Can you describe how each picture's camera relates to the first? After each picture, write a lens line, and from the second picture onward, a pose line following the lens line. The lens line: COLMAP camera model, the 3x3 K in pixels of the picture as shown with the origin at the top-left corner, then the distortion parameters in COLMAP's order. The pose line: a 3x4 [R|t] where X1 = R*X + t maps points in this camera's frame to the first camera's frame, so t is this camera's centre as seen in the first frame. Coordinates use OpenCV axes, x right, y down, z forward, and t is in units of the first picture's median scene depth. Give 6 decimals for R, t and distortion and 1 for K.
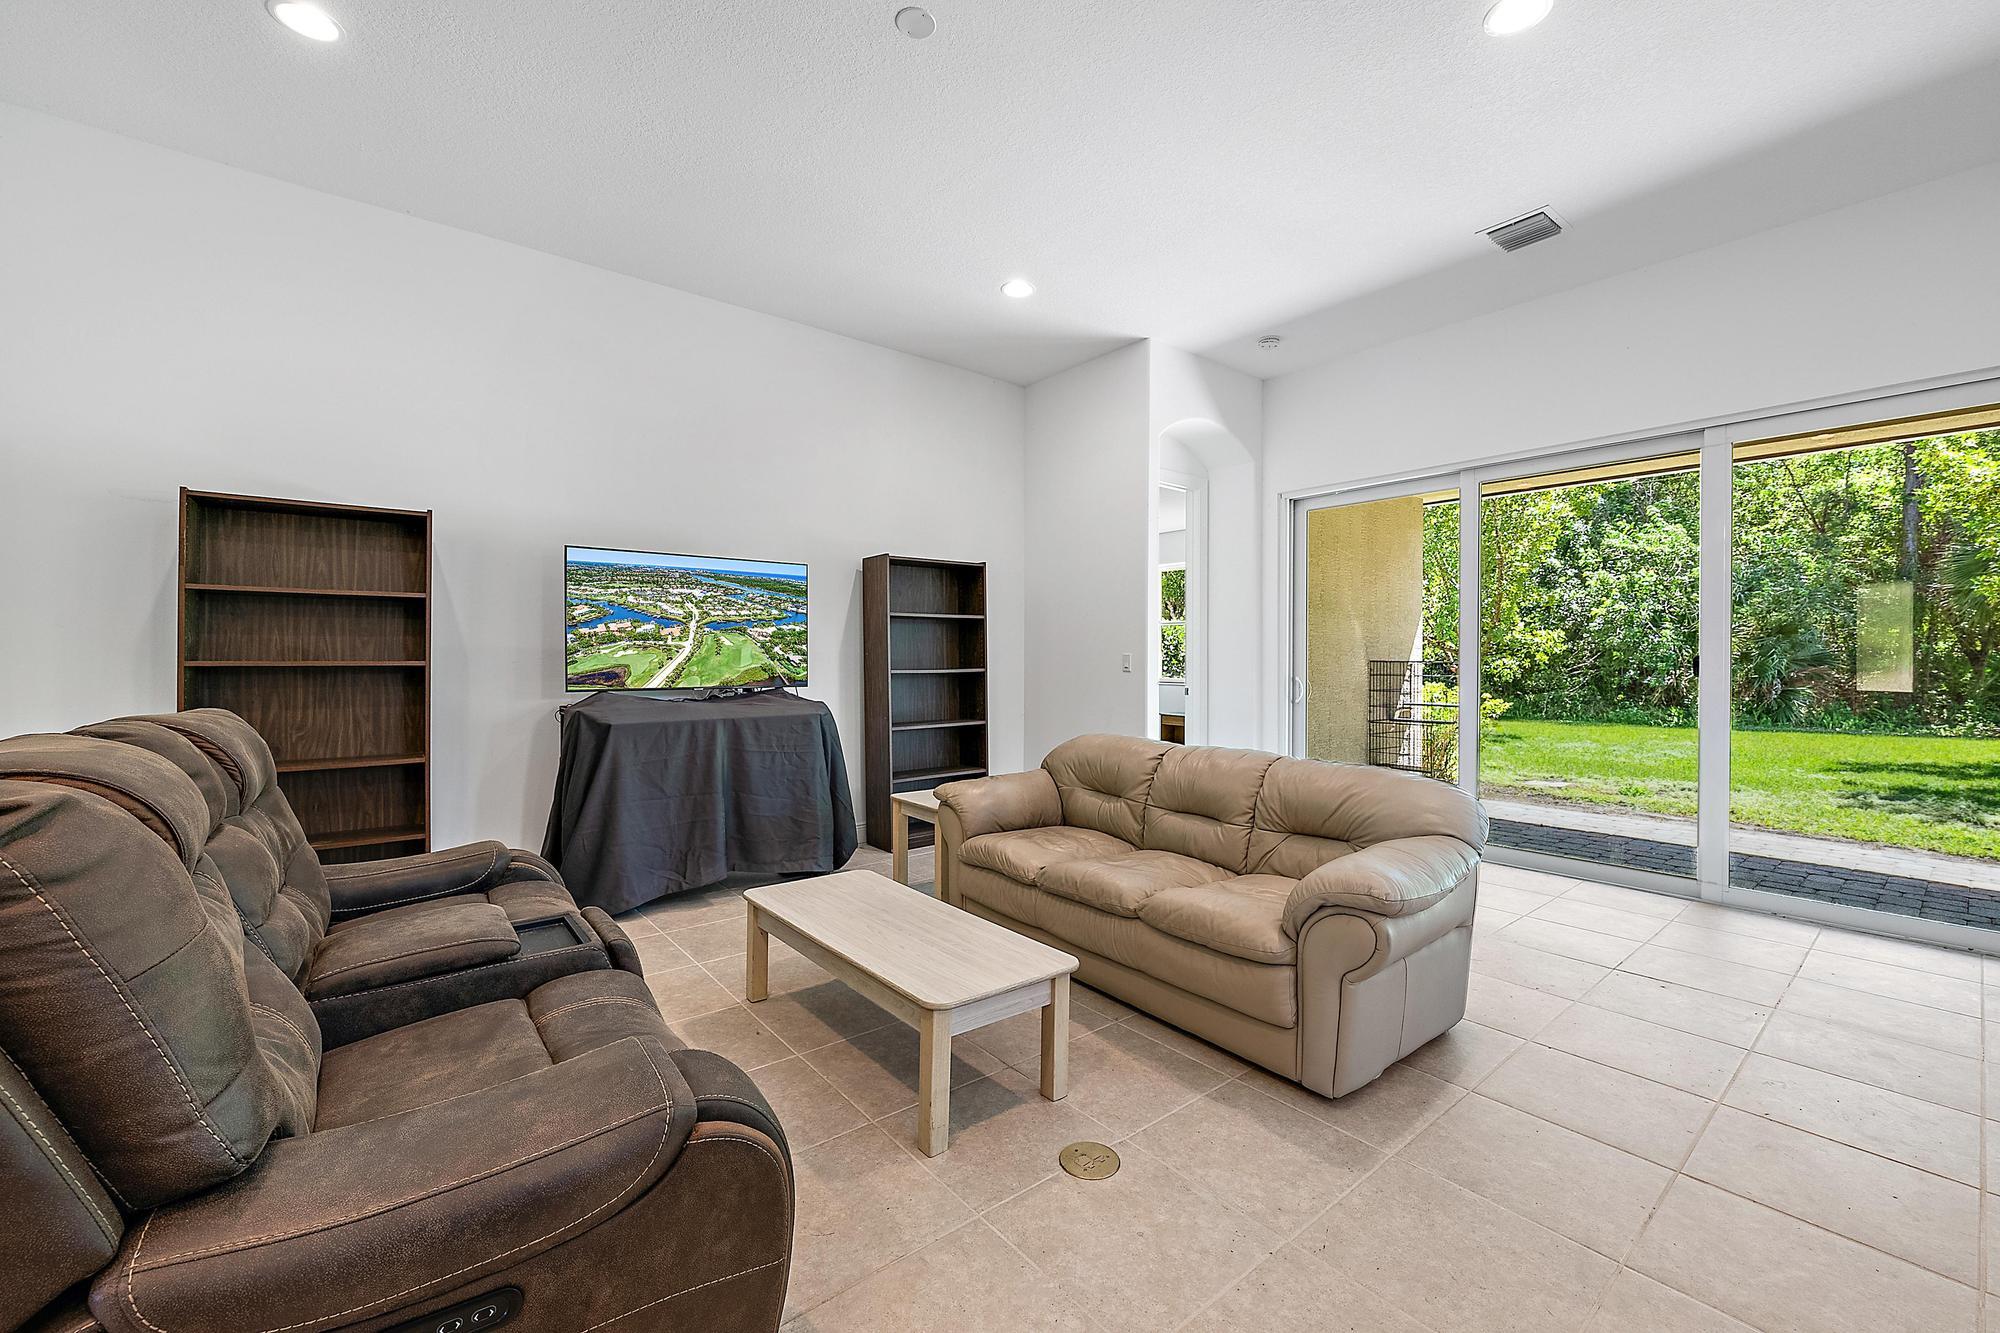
lens RADIAL K [[783.4, 0, 997.1], [0, 783.4, 657.1], [0, 0, 1]] dist [-0.002430, -0.000758]
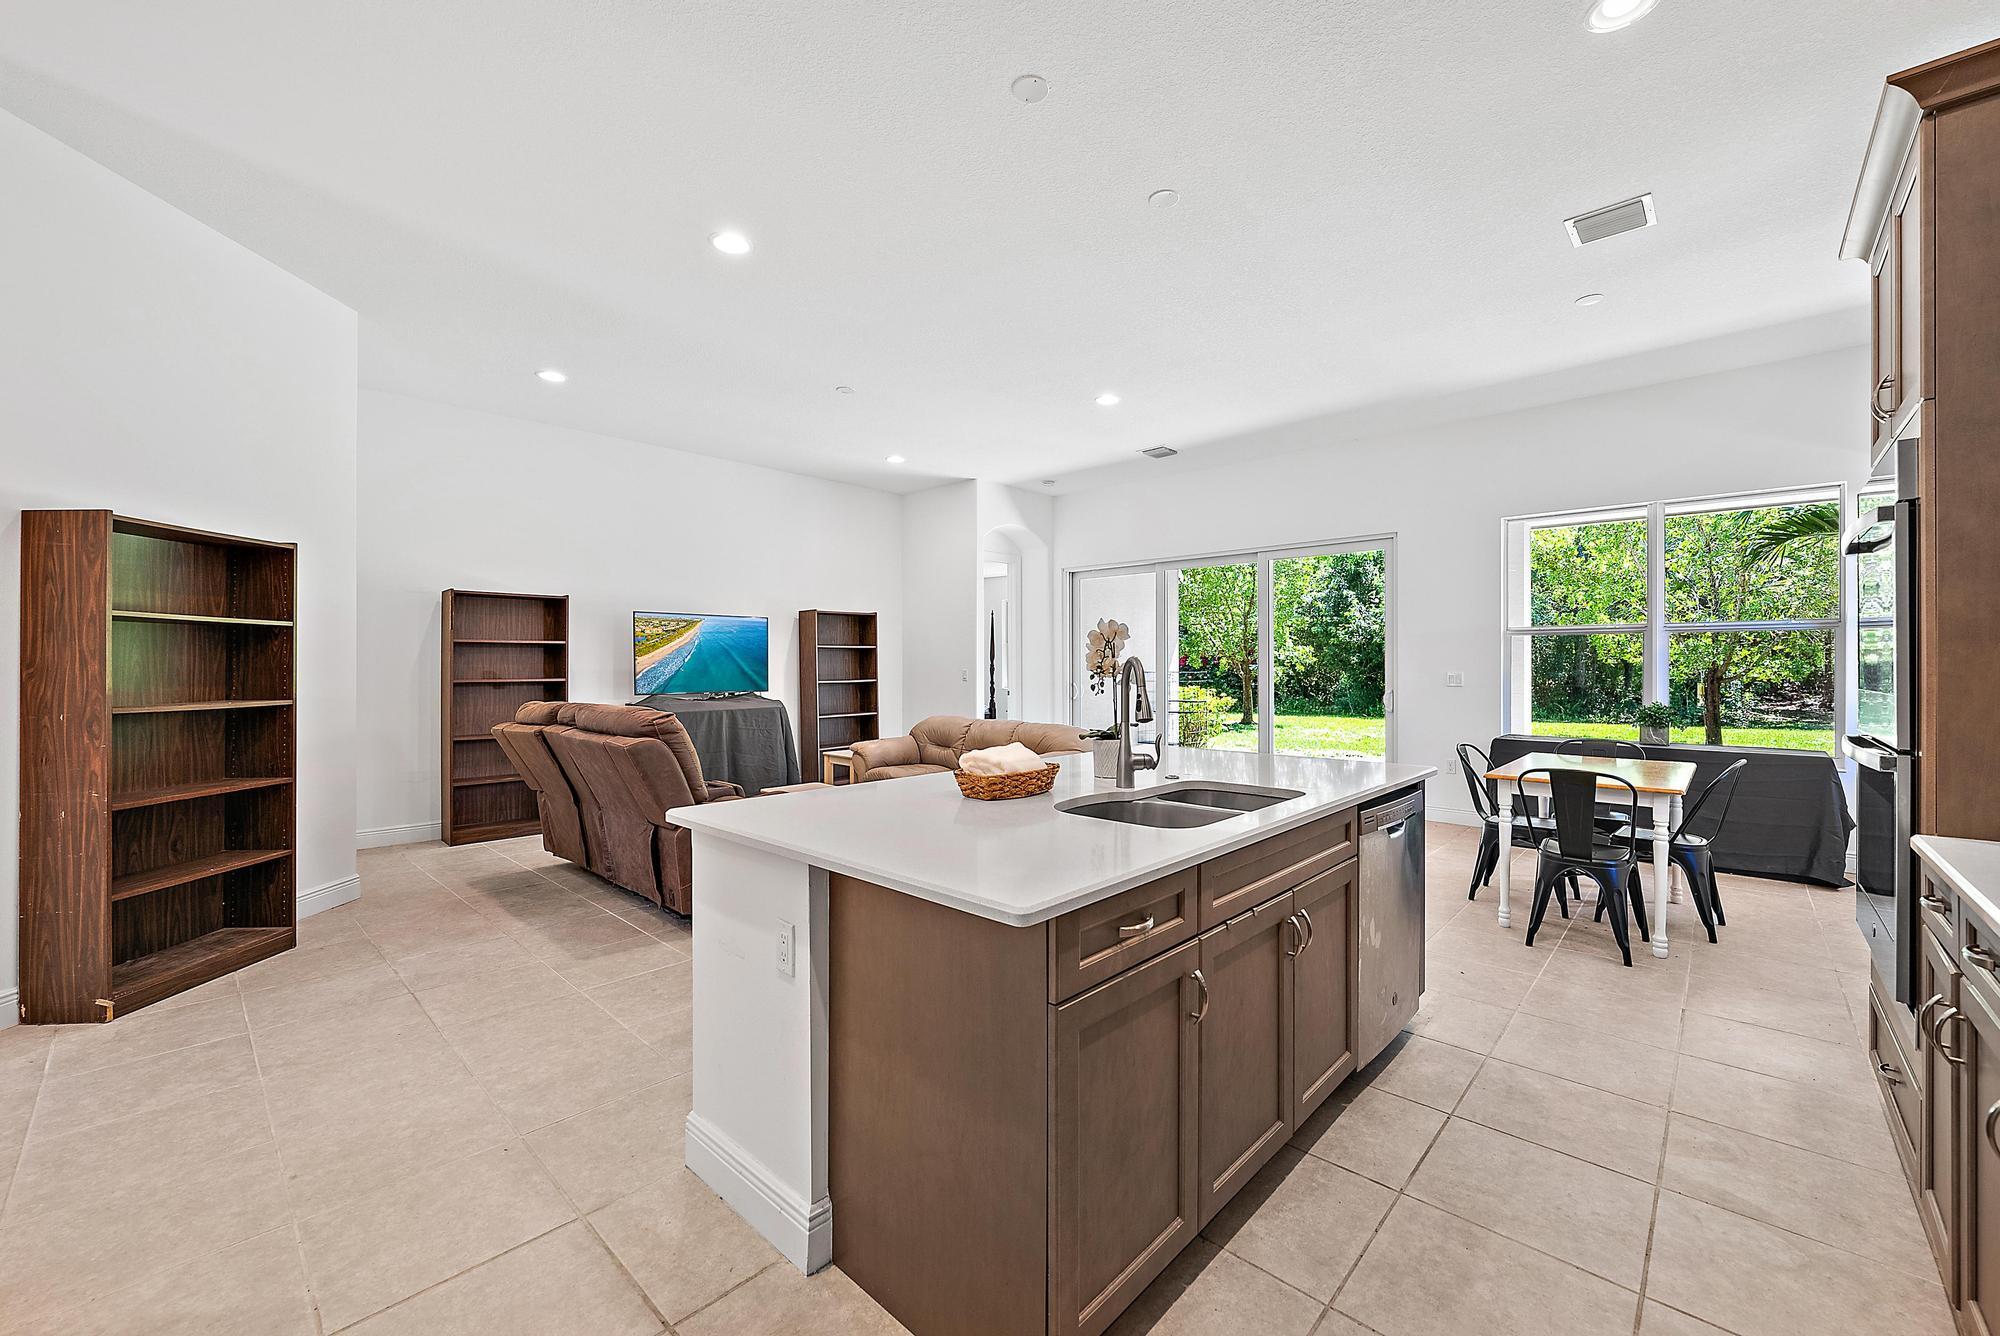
lens RADIAL K [[783.4, 0, 1014.8], [0, 783.4, 661.7], [0, 0, 1]] dist [-0.002430, -0.000758]
pose [[0.986213, -0.003488, 0.165441, -0.001286], [0.004043, 0.999987, -0.003016, -0.016495], [-0.165429, 0.003643, 0.986215, -0.663761]]
